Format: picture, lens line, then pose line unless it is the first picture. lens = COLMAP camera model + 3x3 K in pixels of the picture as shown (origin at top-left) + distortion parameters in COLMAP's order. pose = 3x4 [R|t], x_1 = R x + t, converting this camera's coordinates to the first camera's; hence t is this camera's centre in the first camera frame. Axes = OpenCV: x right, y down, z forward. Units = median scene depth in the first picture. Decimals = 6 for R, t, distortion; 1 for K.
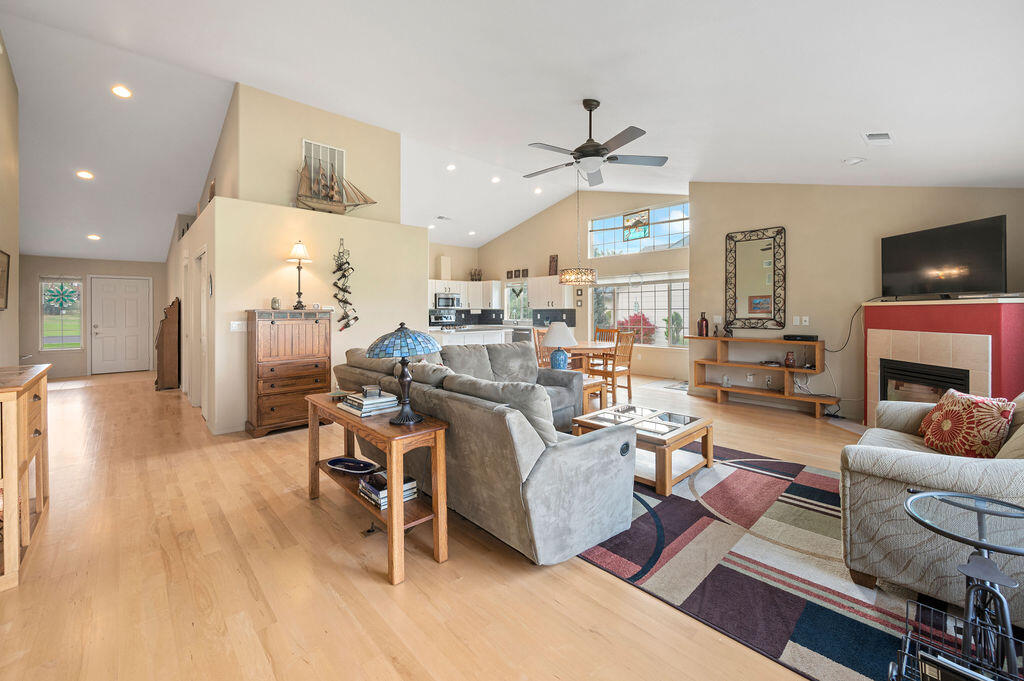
lens RADIAL K [[408.2, 0, 512.0], [0, 408.2, 312.8], [0, 0, 1]] dist [-0.001542, -0.000727]
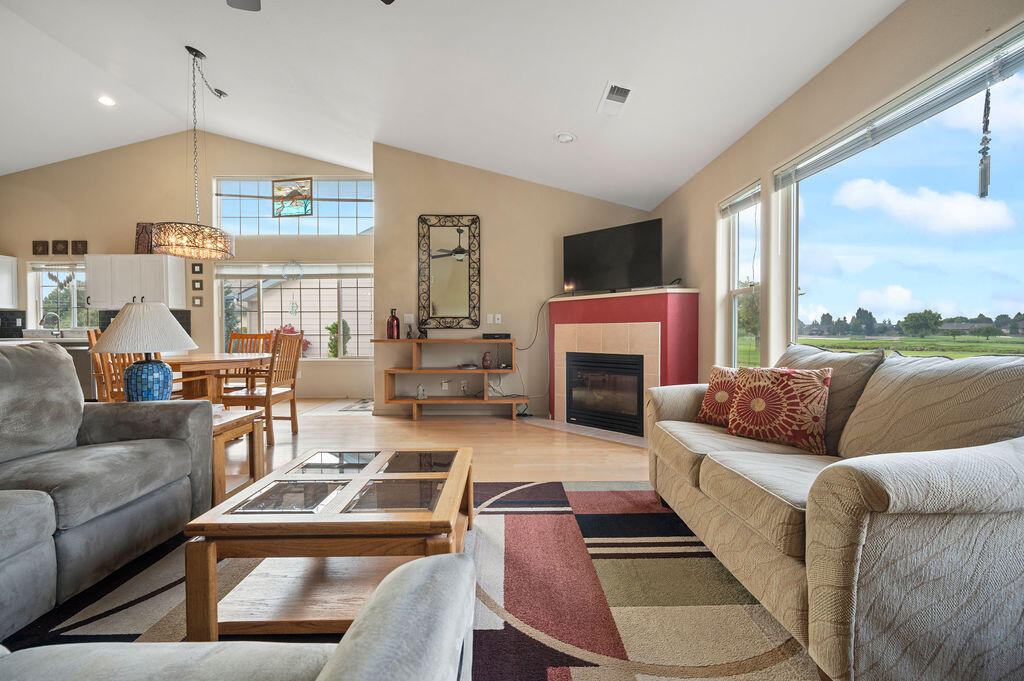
lens RADIAL K [[408.2, 0, 514.9], [0, 408.2, 338.9], [0, 0, 1]] dist [-0.001542, -0.000727]
pose [[0.676519, -0.010156, 0.736355, 0.044892], [0.000665, 0.999913, 0.013180, 0.048556], [-0.736425, -0.008427, 0.676467, 0.299229]]
